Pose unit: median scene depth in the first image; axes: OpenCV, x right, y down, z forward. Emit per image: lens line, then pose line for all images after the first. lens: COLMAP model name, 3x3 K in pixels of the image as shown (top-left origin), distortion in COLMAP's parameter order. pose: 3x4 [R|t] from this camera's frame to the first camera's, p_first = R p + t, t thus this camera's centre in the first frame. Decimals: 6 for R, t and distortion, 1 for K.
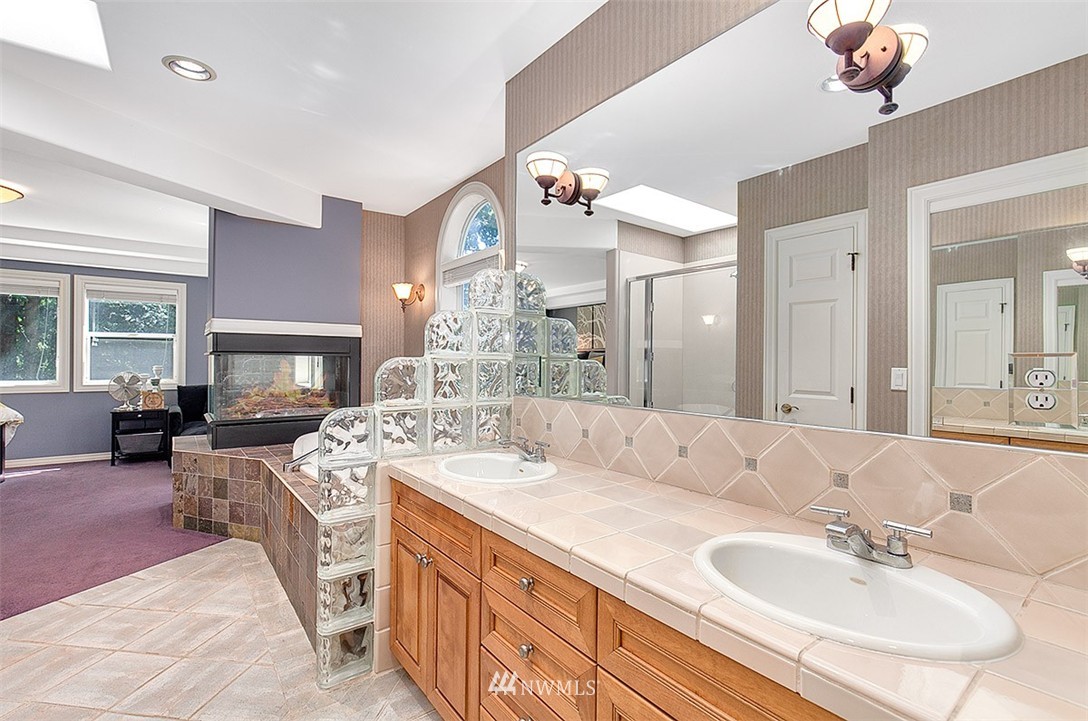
lens RADIAL K [[492.4, 0, 545.0], [0, 492.4, 357.3], [0, 0, 1]] dist [-0.002167, 0.000240]
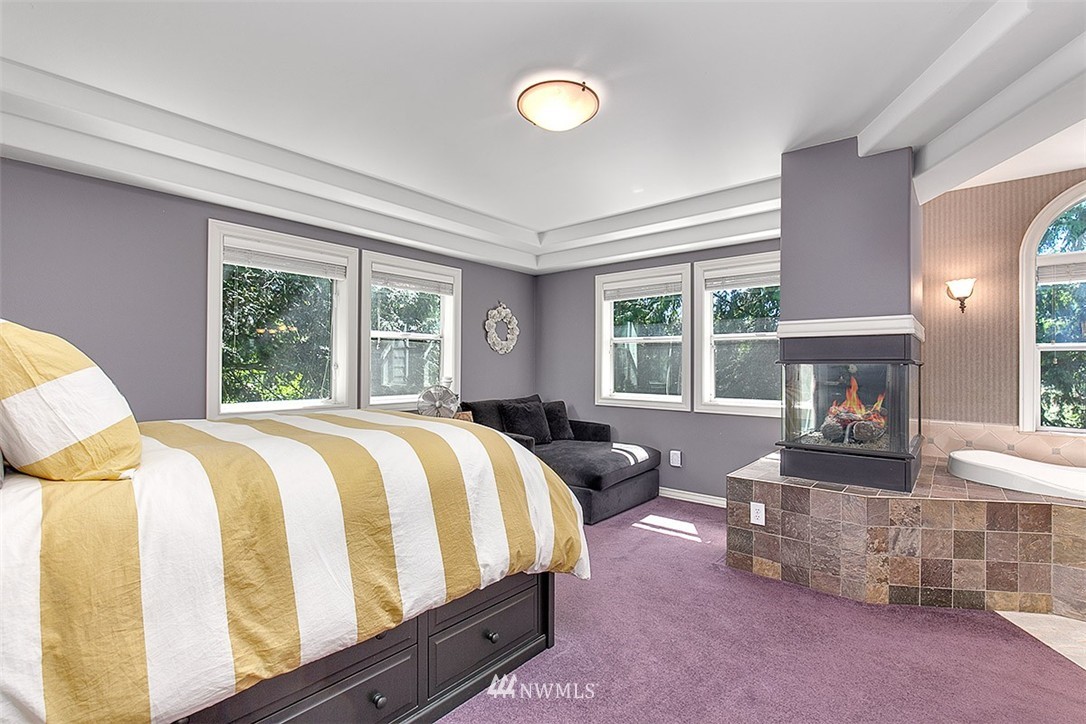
lens RADIAL K [[491.5, 0, 543.5], [0, 491.5, 364.8], [0, 0, 1]] dist [-0.002167, 0.000240]
pose [[0.976814, 0.001217, 0.214084, -0.848981], [-0.002001, 0.999992, 0.003445, -0.003589], [-0.214078, -0.003793, 0.976809, 0.245209]]
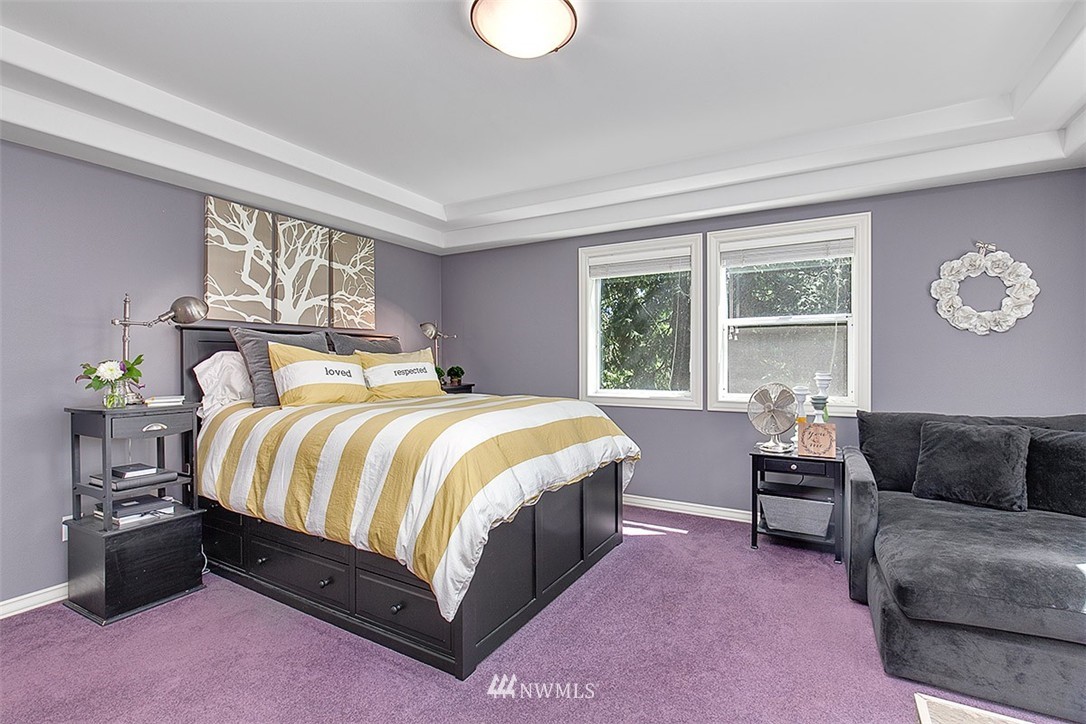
lens RADIAL K [[491.5, 0, 549.2], [0, 491.5, 359.0], [0, 0, 1]] dist [-0.002167, 0.000240]
pose [[0.393085, -0.007697, -0.919470, -0.434097], [0.011538, 0.999928, -0.003438, 0.001440], [0.919430, -0.009257, 0.393146, 0.542459]]
